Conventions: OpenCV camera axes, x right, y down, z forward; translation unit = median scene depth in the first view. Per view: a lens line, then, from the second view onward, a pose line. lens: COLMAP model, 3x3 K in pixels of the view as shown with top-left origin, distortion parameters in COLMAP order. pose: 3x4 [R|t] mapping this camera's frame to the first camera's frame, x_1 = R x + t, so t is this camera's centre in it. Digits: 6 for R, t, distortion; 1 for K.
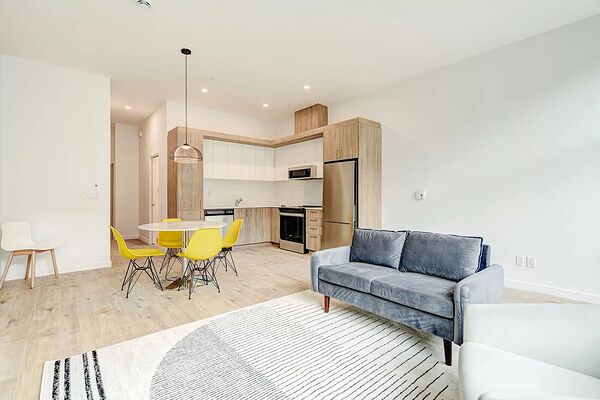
lens RADIAL K [[289.9, 0, 311.6], [0, 289.9, 198.2], [0, 0, 1]] dist [-0.002123, -0.000095]
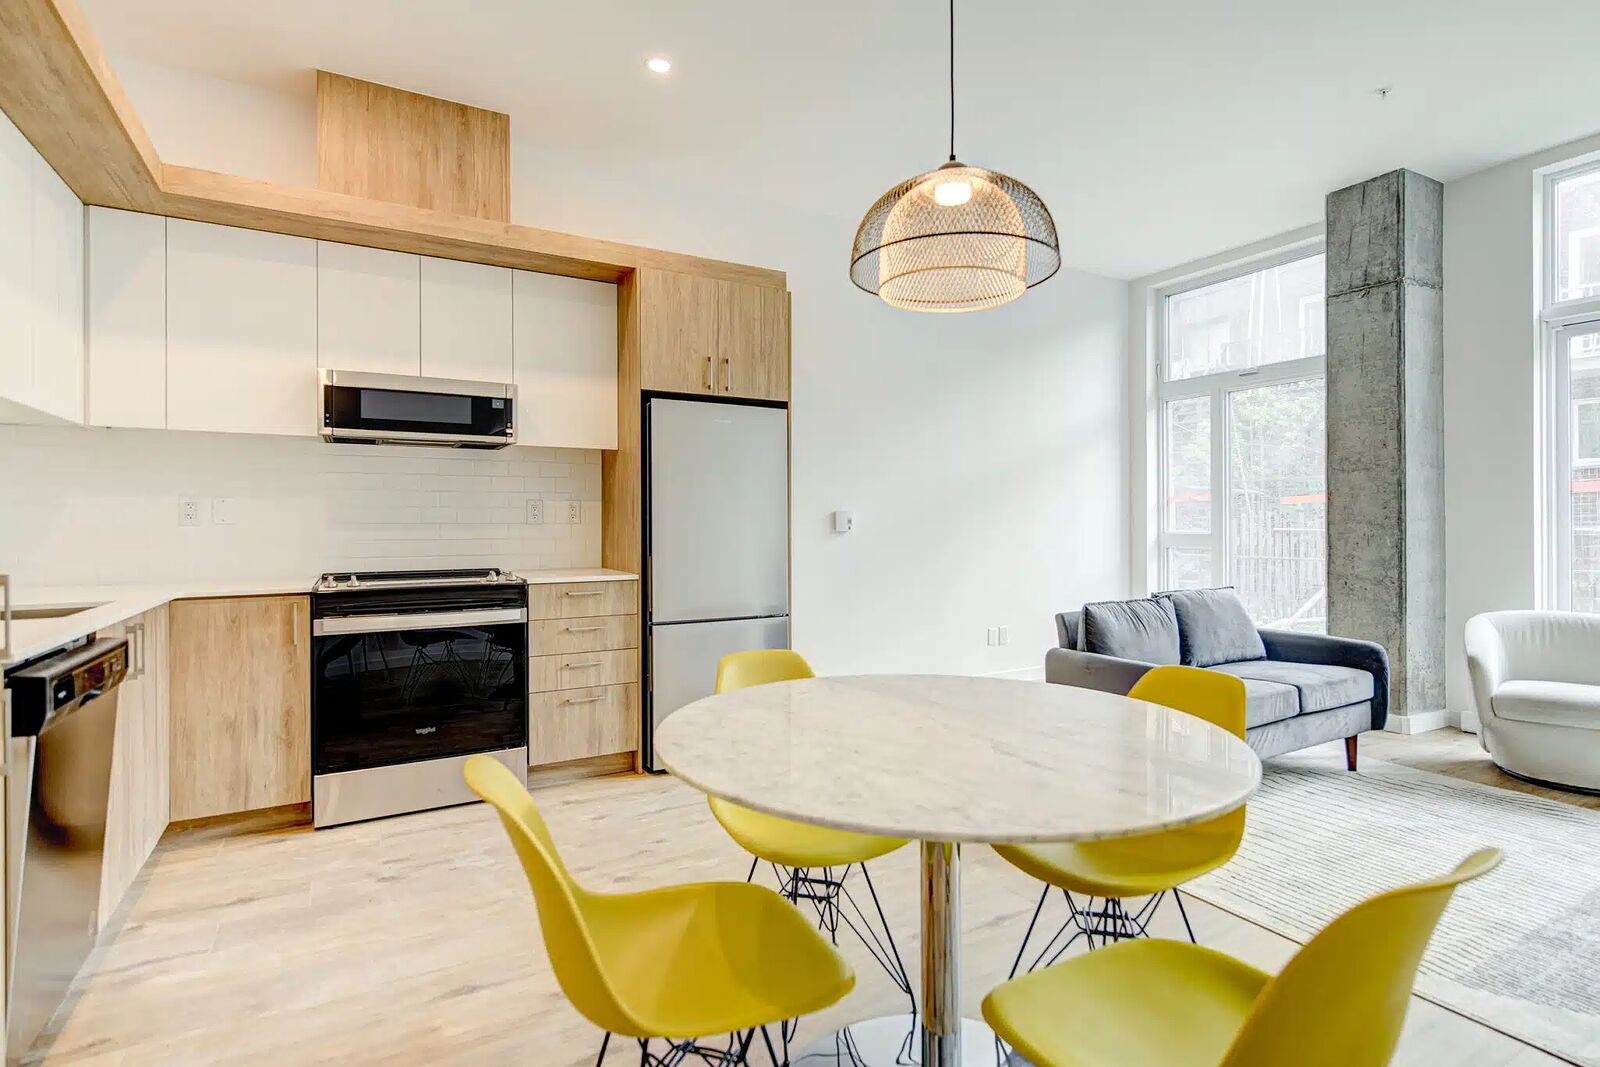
lens RADIAL K [[773.0, 0, 830.9], [0, 773.0, 528.7], [0, 0, 1]] dist [-0.002123, -0.000095]
pose [[0.181401, -0.004744, 0.983398, -0.981073], [0.011511, 0.999930, 0.002700, -0.006227], [-0.983342, 0.010830, 0.181443, 1.204133]]
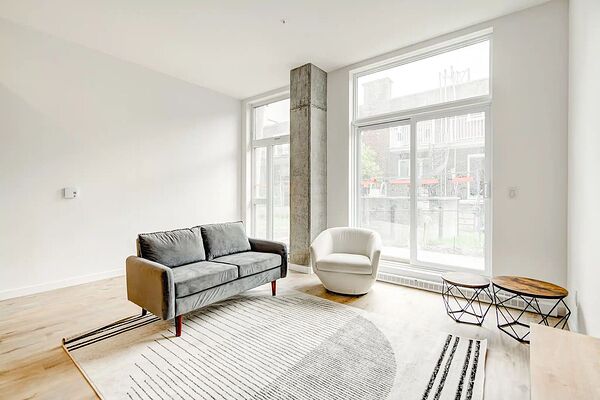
lens RADIAL K [[264.0, 0, 311.5], [0, 264.0, 197.5], [0, 0, 1]] dist [-0.000740, -0.000116]
pose [[-0.211429, -0.011503, 0.977326, -0.686350], [0.003344, 0.999916, 0.012492, -0.005976], [-0.977388, 0.005910, -0.211373, 0.716670]]
